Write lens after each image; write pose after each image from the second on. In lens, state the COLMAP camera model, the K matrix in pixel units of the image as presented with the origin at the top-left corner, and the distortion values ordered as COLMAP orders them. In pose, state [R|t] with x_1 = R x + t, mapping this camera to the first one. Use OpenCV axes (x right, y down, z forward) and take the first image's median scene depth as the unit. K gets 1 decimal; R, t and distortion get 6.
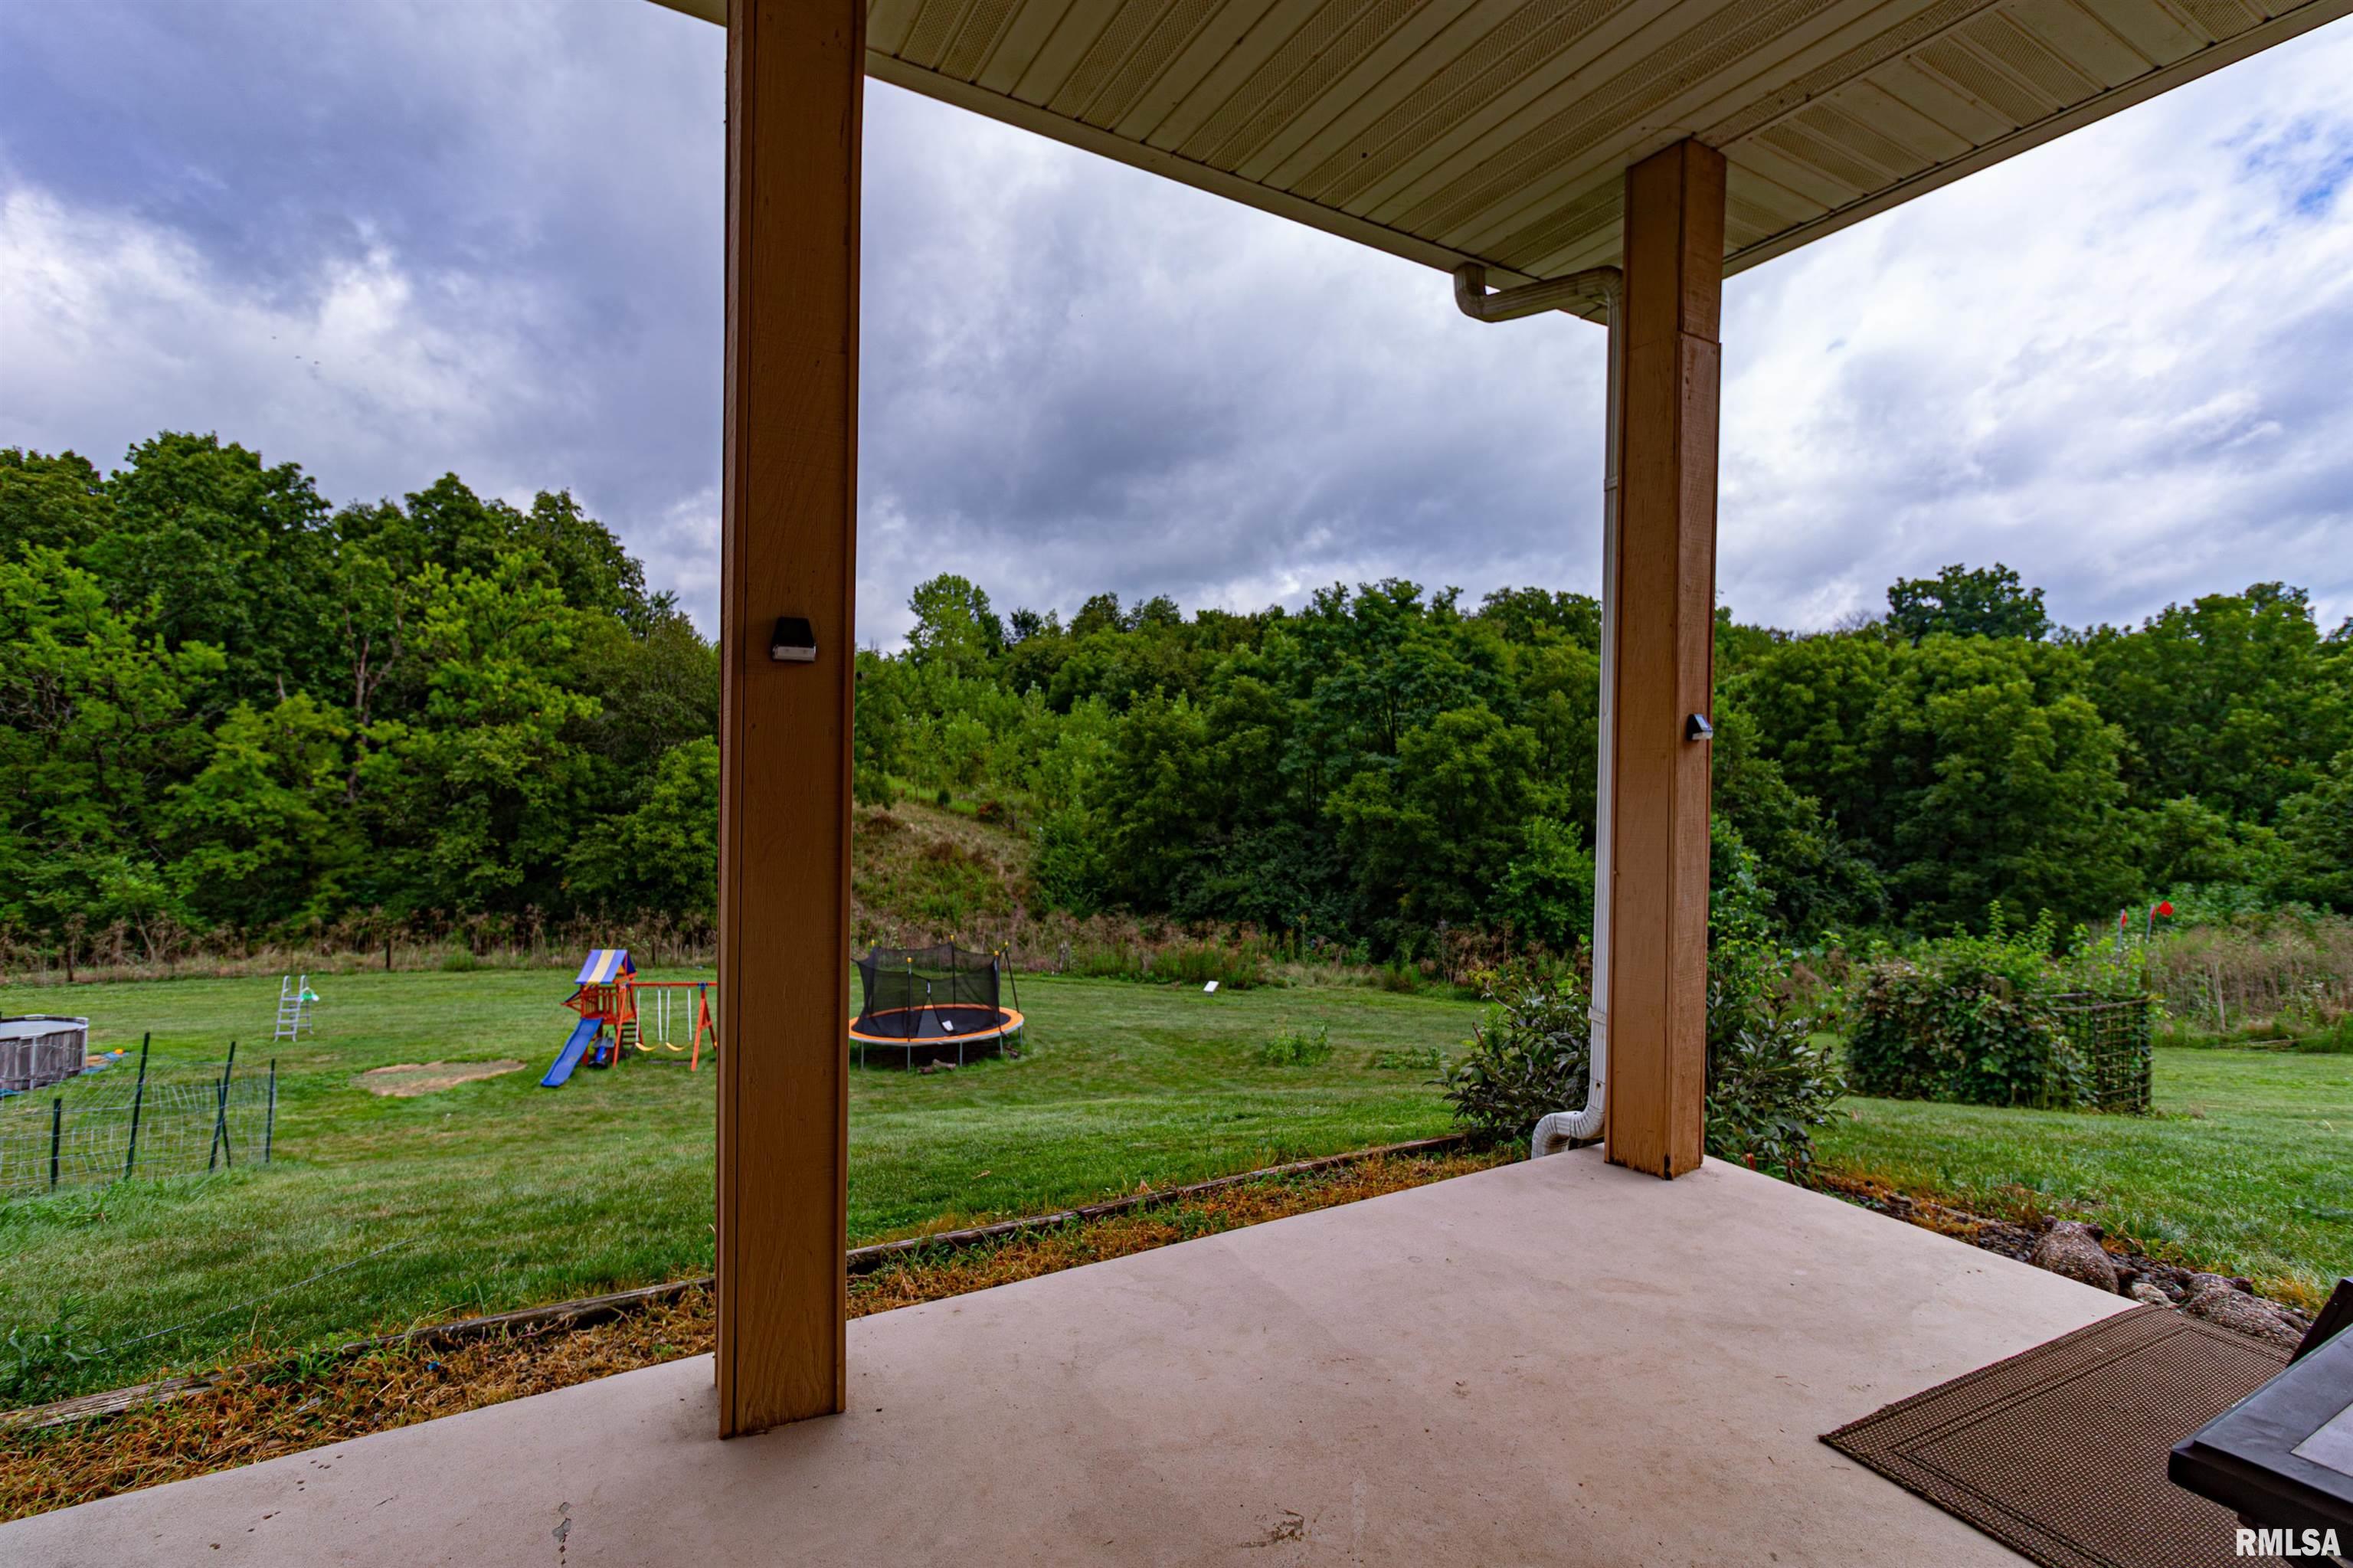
lens RADIAL K [[1083.8, 0, 1178.7], [0, 1083.8, 783.0], [0, 0, 1]] dist [0.003140, -0.000217]
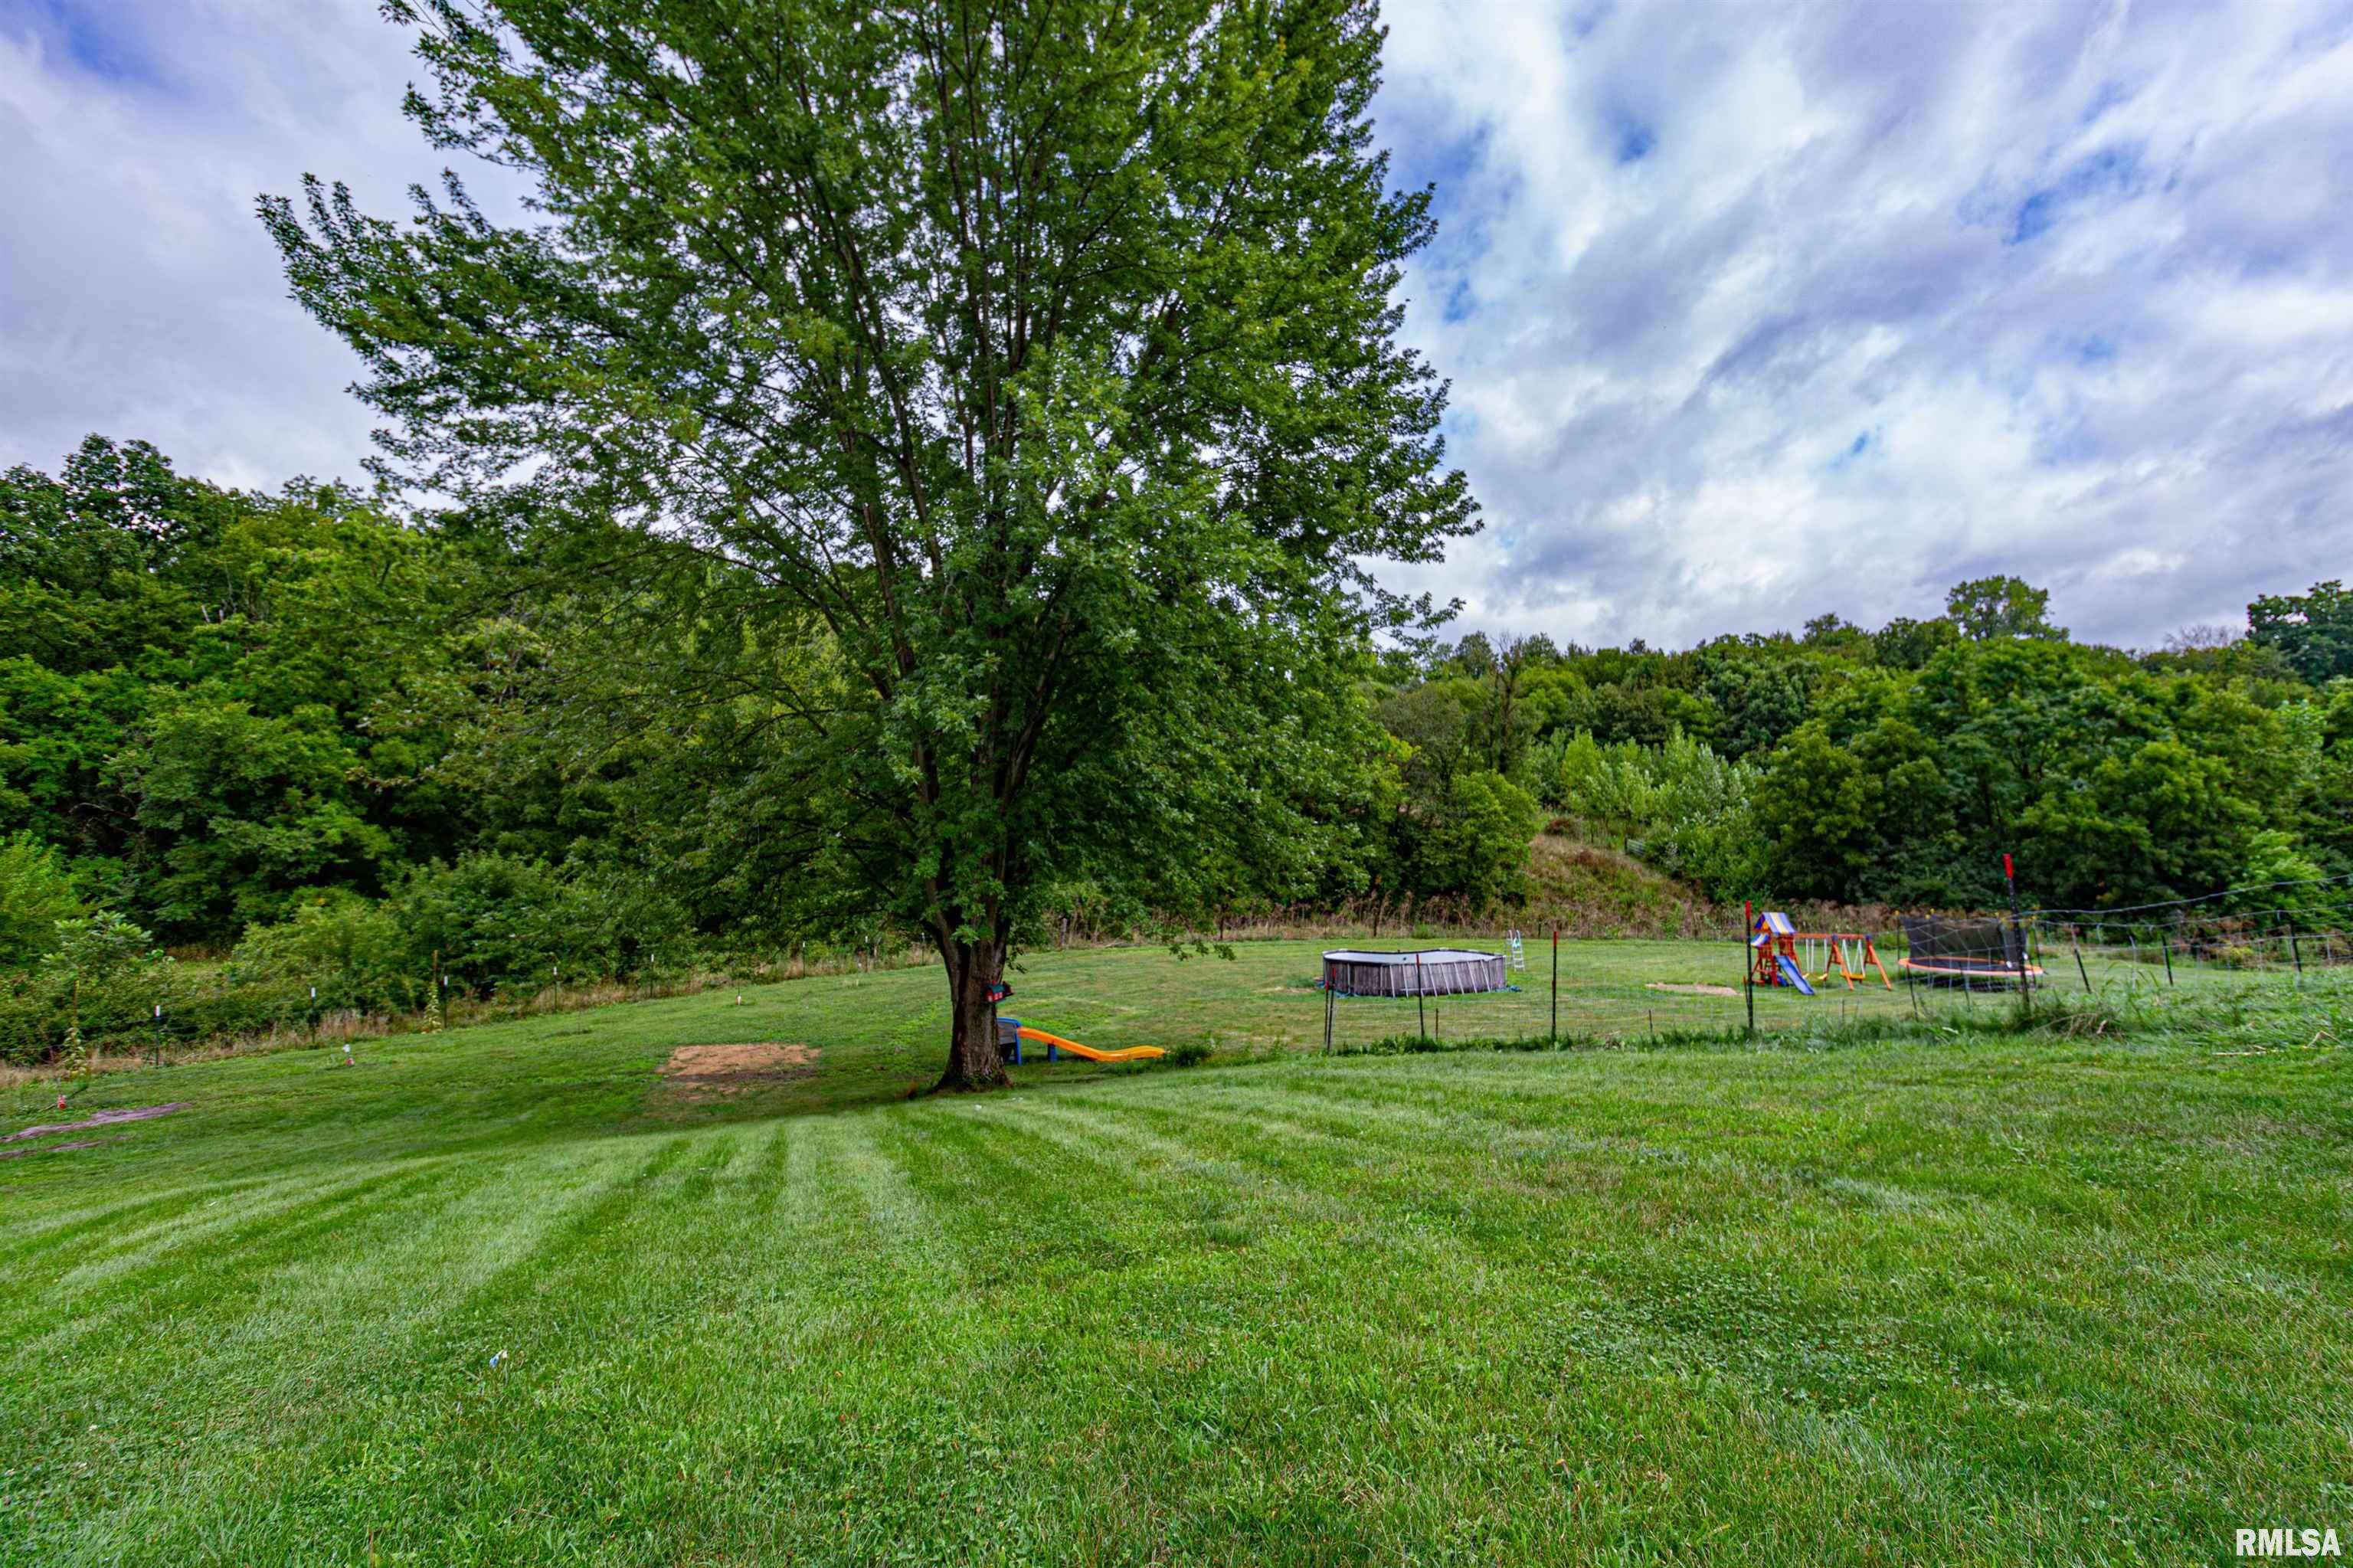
lens RADIAL K [[1083.8, 0, 1174.6], [0, 1083.8, 781.5], [0, 0, 1]] dist [0.003140, -0.000217]
pose [[0.992908, -0.007453, -0.118647, -0.668607], [0.005053, 0.999777, -0.020519, -0.002289], [0.118774, 0.019774, 0.992724, -0.355771]]
